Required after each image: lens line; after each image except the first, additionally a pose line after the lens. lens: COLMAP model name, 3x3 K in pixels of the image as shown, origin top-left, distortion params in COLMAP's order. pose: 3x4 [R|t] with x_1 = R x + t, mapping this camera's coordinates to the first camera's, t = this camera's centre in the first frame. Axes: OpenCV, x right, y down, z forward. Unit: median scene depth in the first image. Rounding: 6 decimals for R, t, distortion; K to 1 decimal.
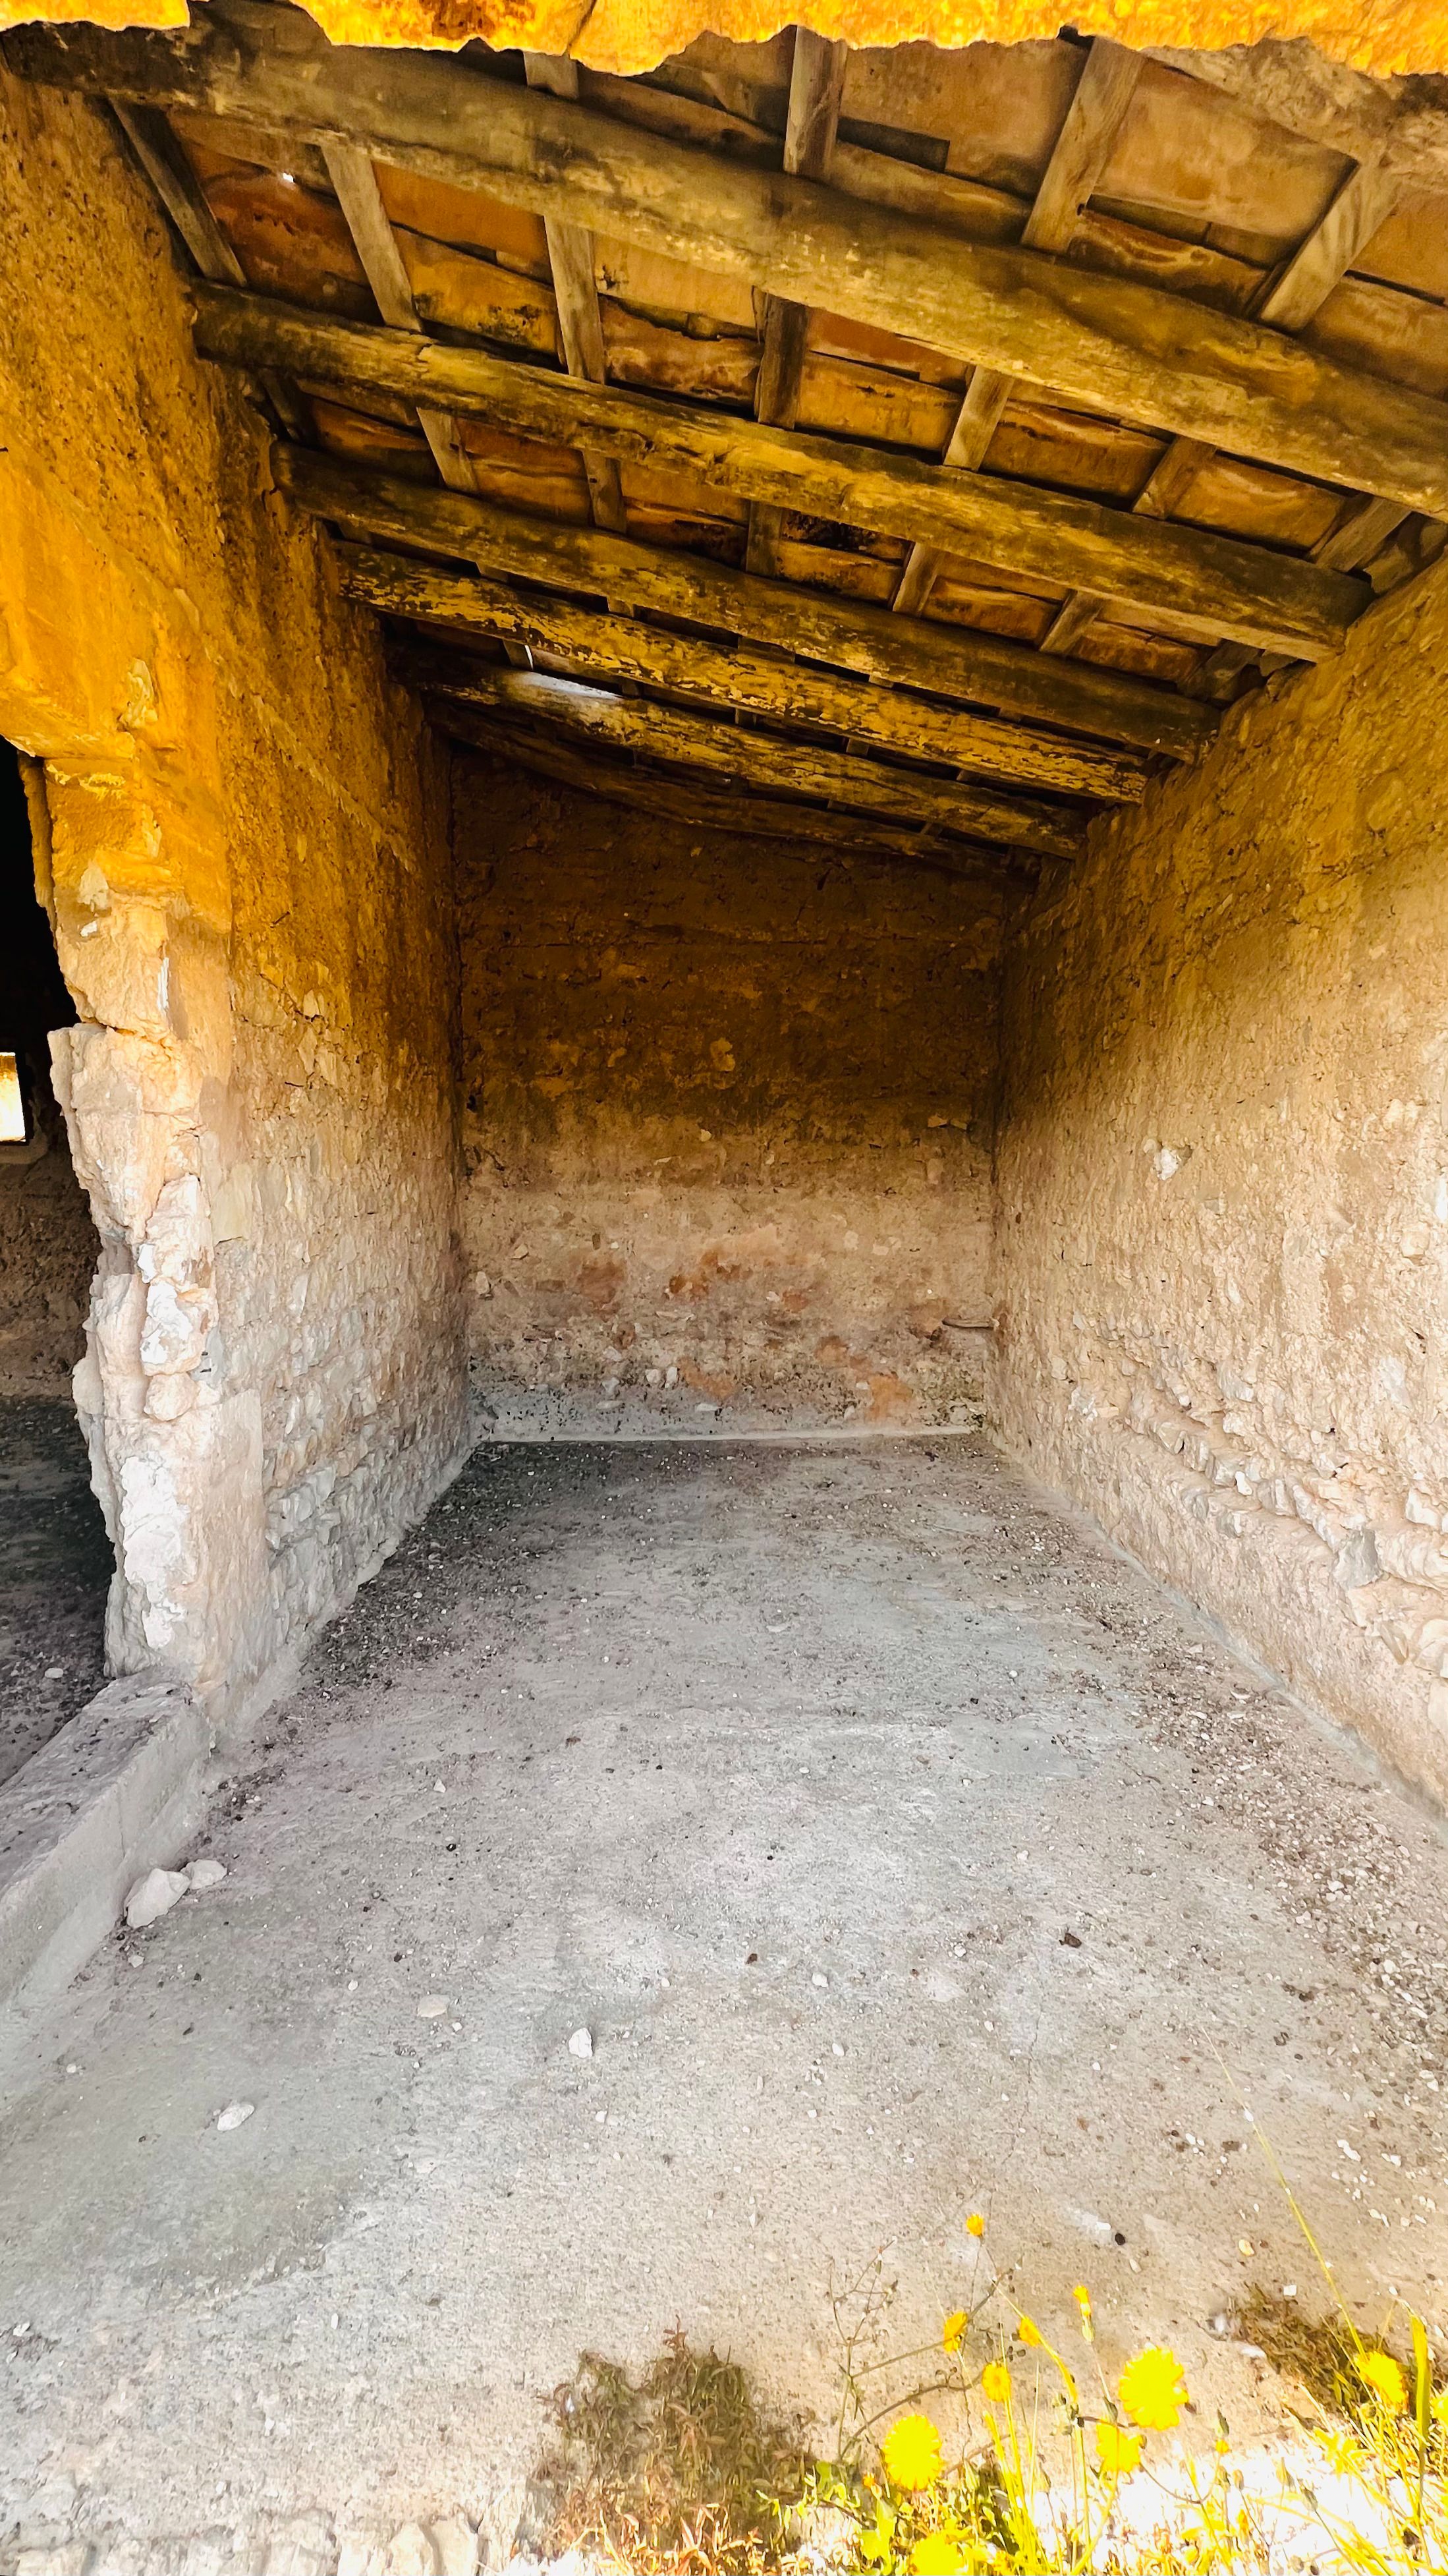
lens RADIAL K [[1054.4, 0, 717.5], [0, 1054.4, 1281.7], [0, 0, 1]] dist [-0.011664, 0.000527]
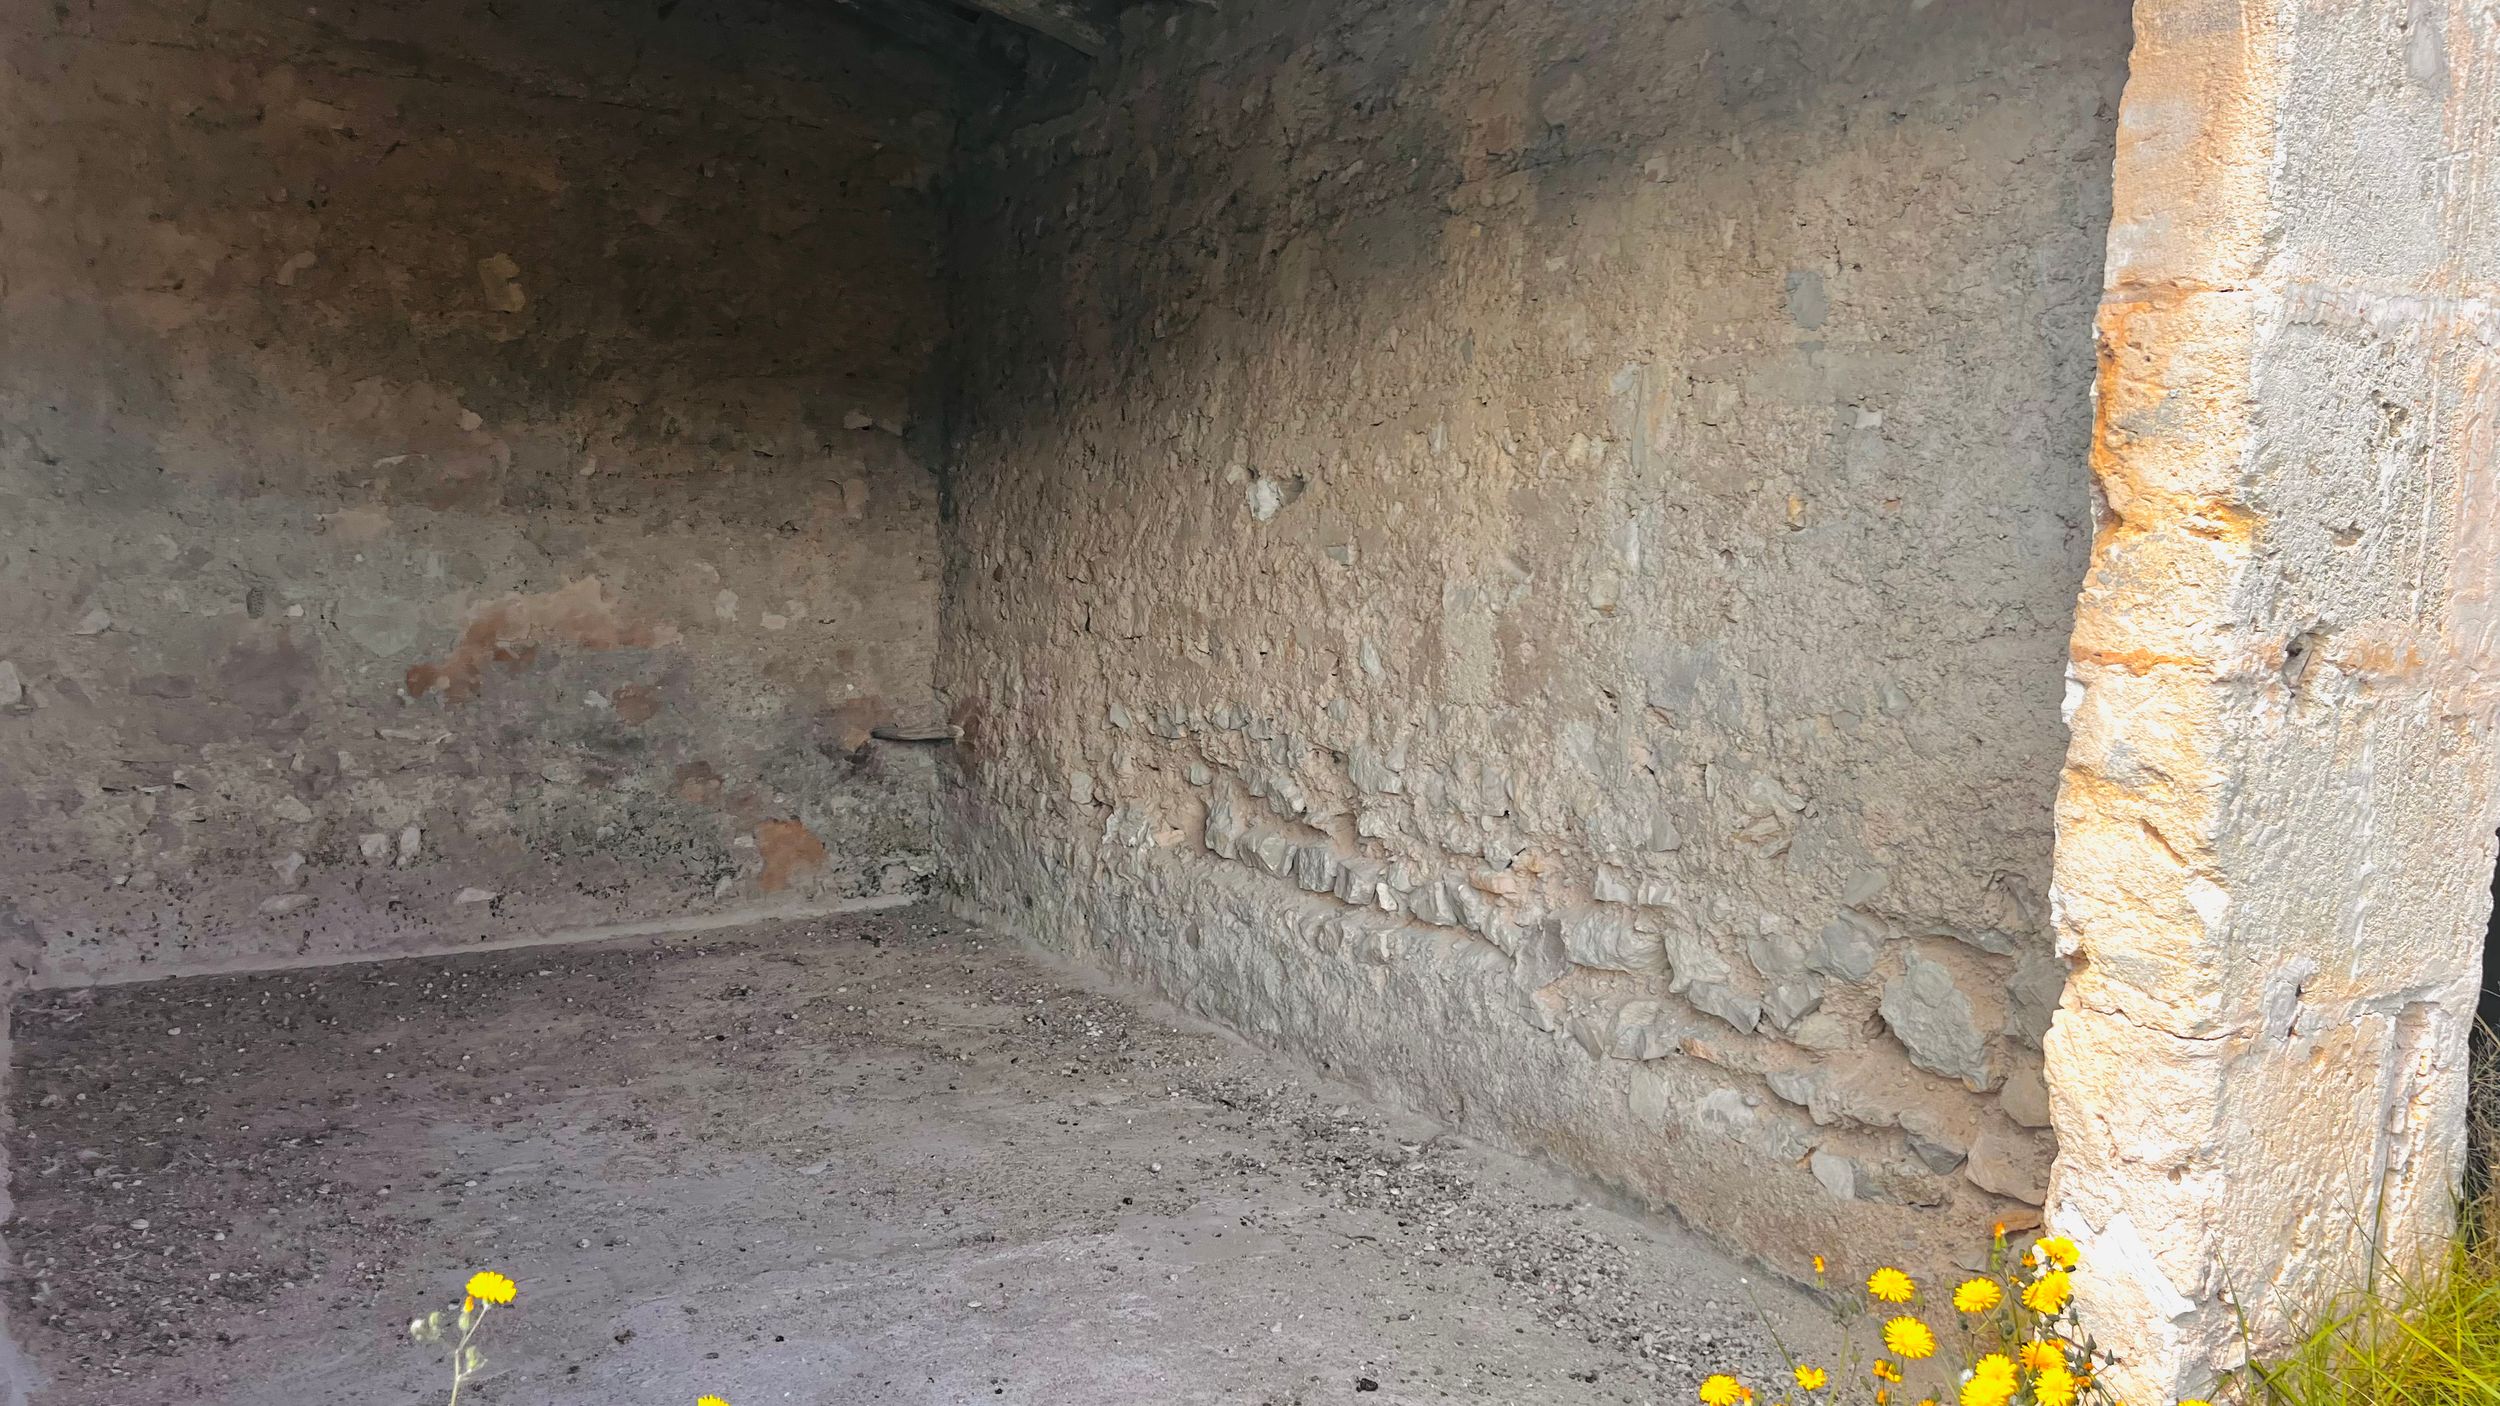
lens RADIAL K [[1857.9, 0, 1247.1], [0, 1857.9, 711.2], [0, 0, 1]] dist [0.061363, -0.084558]
pose [[0.855698, -0.022410, 0.516990, -0.287419], [0.020066, 0.999747, 0.010124, 0.028501], [-0.517087, 0.001711, 0.855931, -0.147258]]
